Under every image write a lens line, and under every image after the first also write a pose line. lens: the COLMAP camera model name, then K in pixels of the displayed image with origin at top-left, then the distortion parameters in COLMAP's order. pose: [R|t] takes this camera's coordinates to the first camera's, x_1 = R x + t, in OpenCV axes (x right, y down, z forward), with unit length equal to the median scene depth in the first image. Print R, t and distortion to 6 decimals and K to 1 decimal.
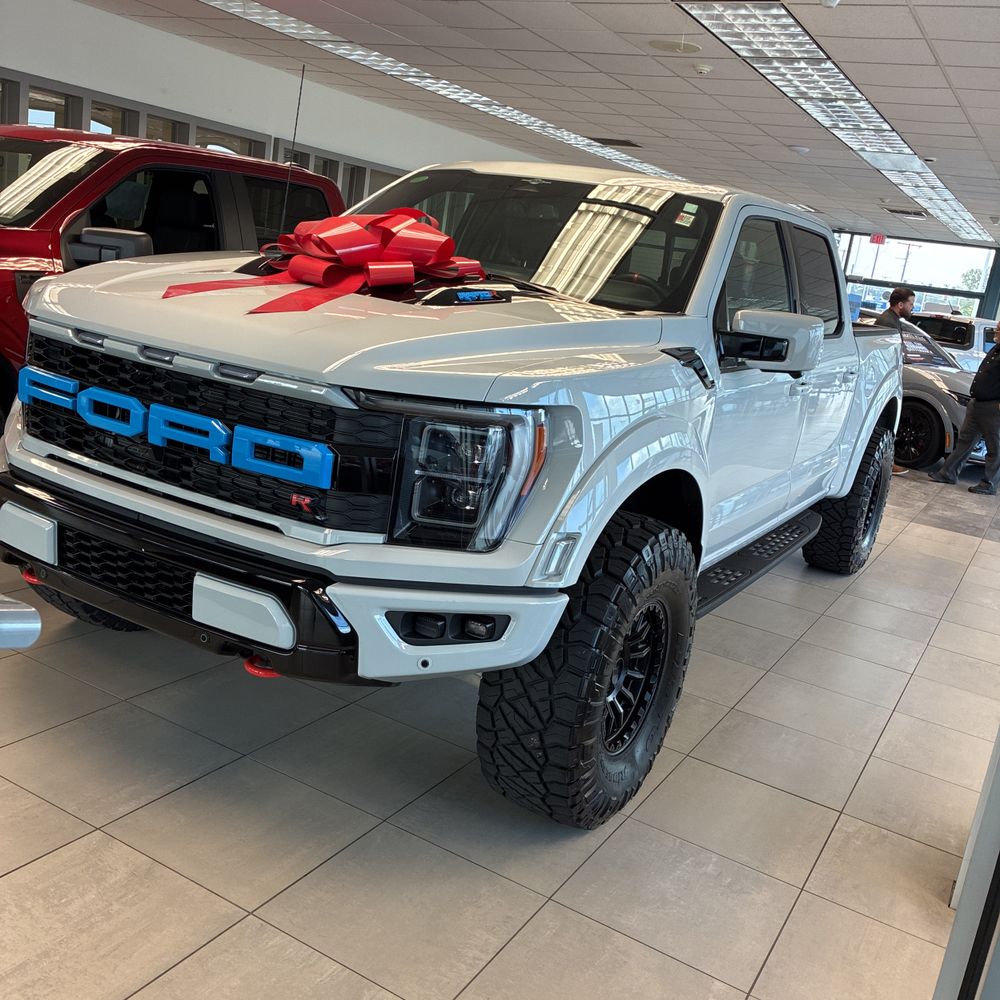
lens RADIAL K [[1010.5, 0, 528.3], [0, 1010.5, 496.0], [0, 0, 1]] dist [0.043135, -0.051504]
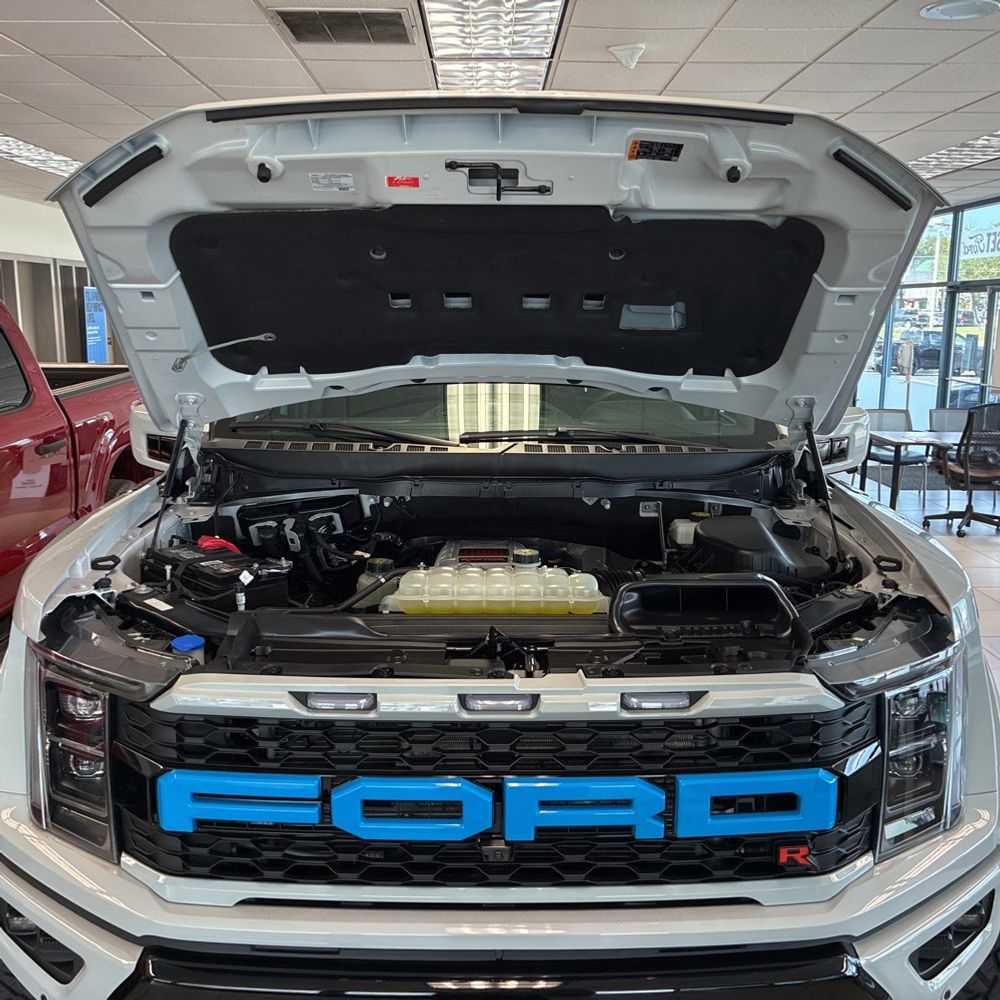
lens RADIAL K [[1028.3, 0, 500.0], [0, 1028.3, 500.0], [0, 0, 1]] dist [0.018269, -0.030877]
pose [[0.850617, -0.220932, 0.477117, -0.646409], [0.224015, 0.973236, 0.051284, -0.298359], [-0.475677, 0.063258, 0.877342, 0.427317]]
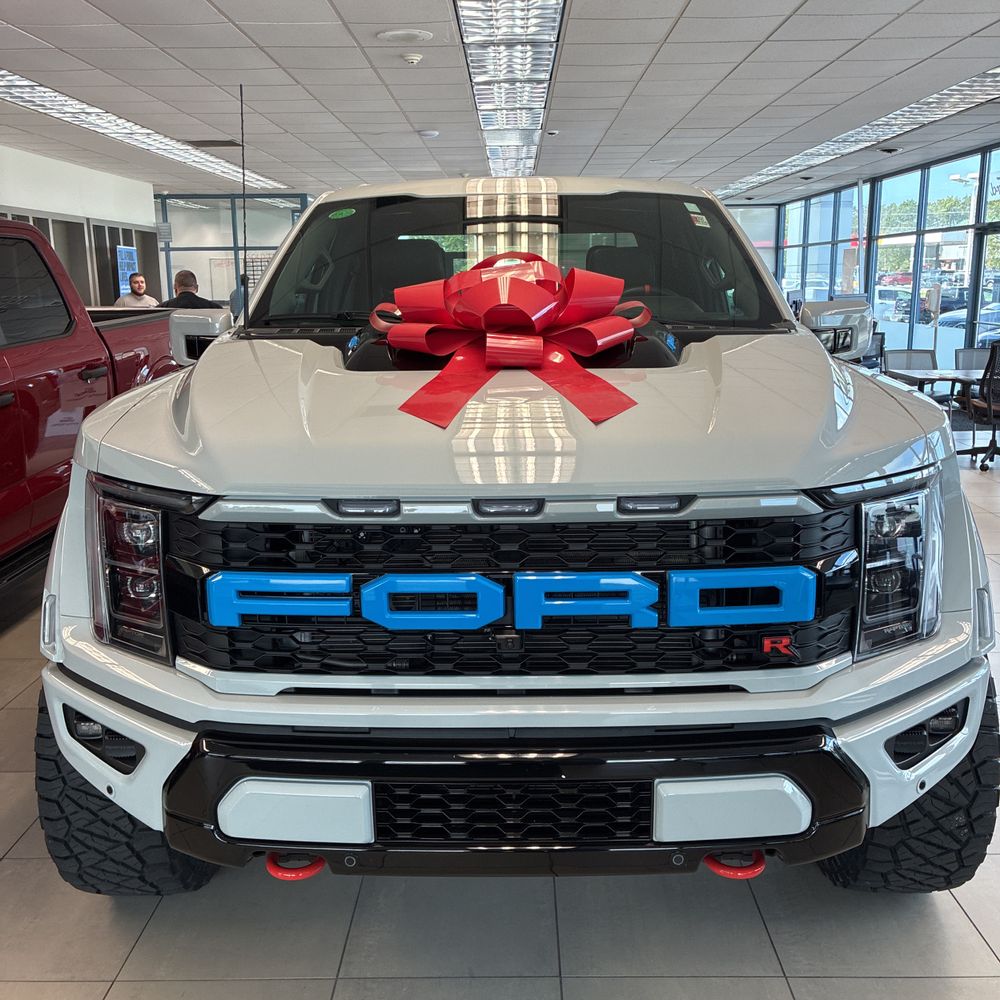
lens RADIAL K [[1028.3, 0, 500.0], [0, 1028.3, 500.0], [0, 0, 1]] dist [0.018269, -0.030877]
pose [[0.861574, -0.244943, 0.444627, -0.691841], [0.237968, 0.968567, 0.072457, -0.198799], [-0.448398, 0.043380, 0.892781, 0.360531]]
